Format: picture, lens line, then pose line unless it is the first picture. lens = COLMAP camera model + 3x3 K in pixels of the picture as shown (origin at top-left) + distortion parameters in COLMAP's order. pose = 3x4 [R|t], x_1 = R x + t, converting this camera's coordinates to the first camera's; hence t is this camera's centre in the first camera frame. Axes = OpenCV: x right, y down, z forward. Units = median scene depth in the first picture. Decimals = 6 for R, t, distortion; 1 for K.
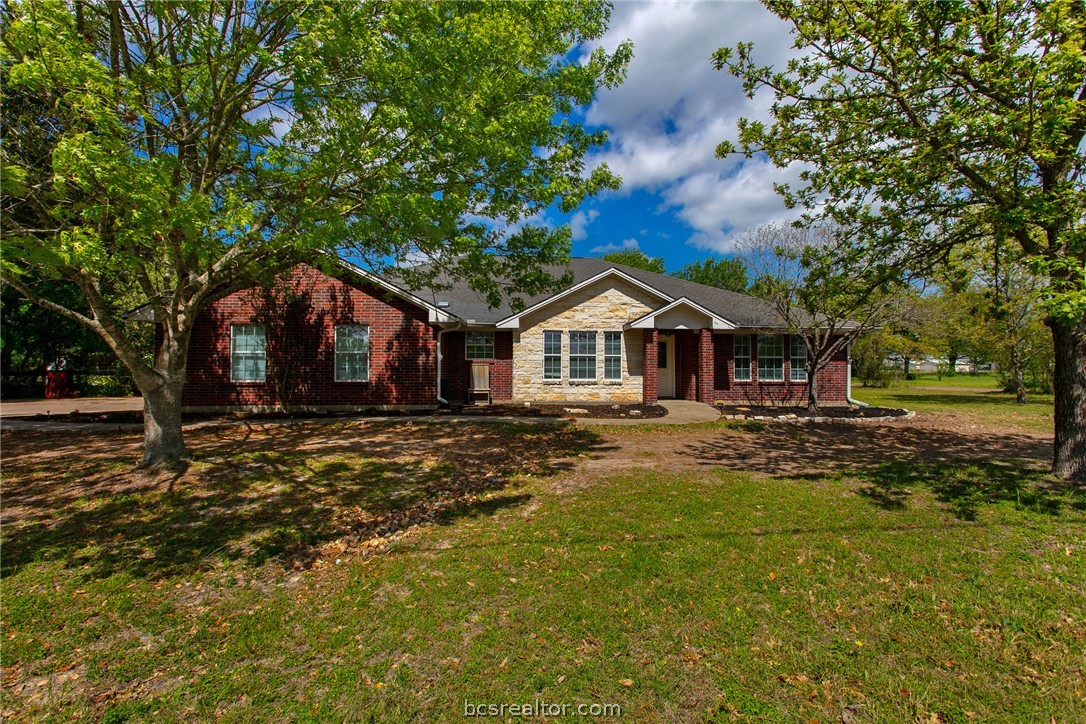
lens RADIAL K [[539.2, 0, 542.6], [0, 539.2, 363.7], [0, 0, 1]] dist [-0.001109, -0.000032]
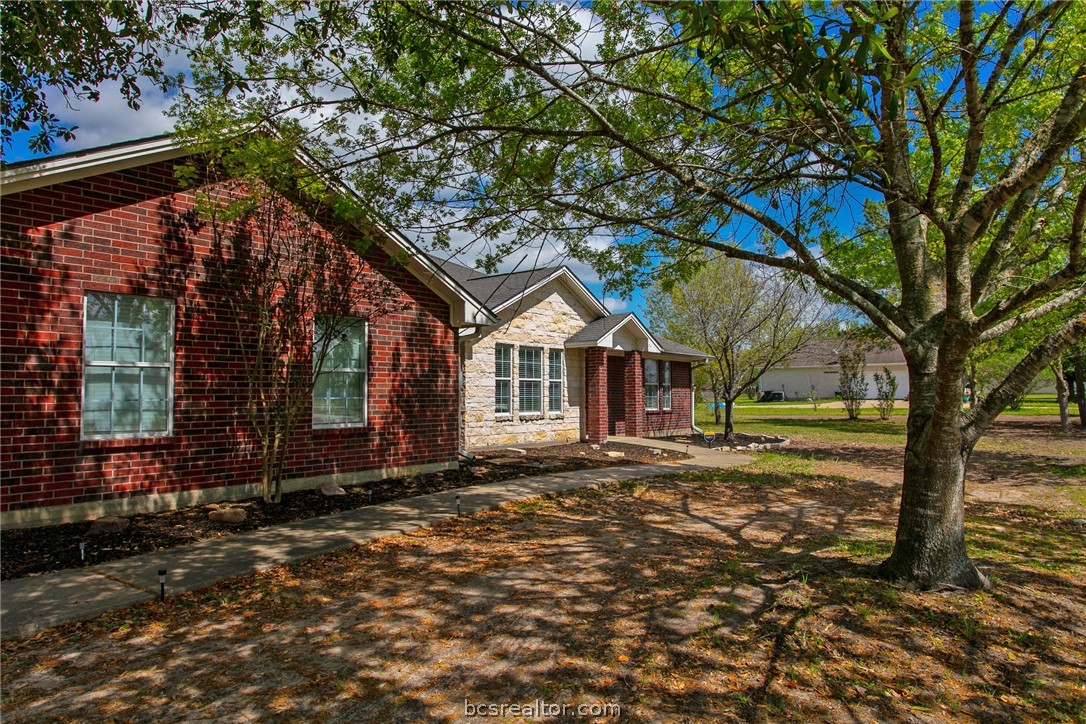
lens RADIAL K [[711.7, 0, 542.6], [0, 711.7, 363.8], [0, 0, 1]] dist [0.001731, 0.000125]
pose [[0.642375, 0.028564, 0.765858, -0.652784], [-0.004064, 0.999418, -0.033866, -0.004520], [-0.766379, 0.018643, 0.642118, 0.370414]]
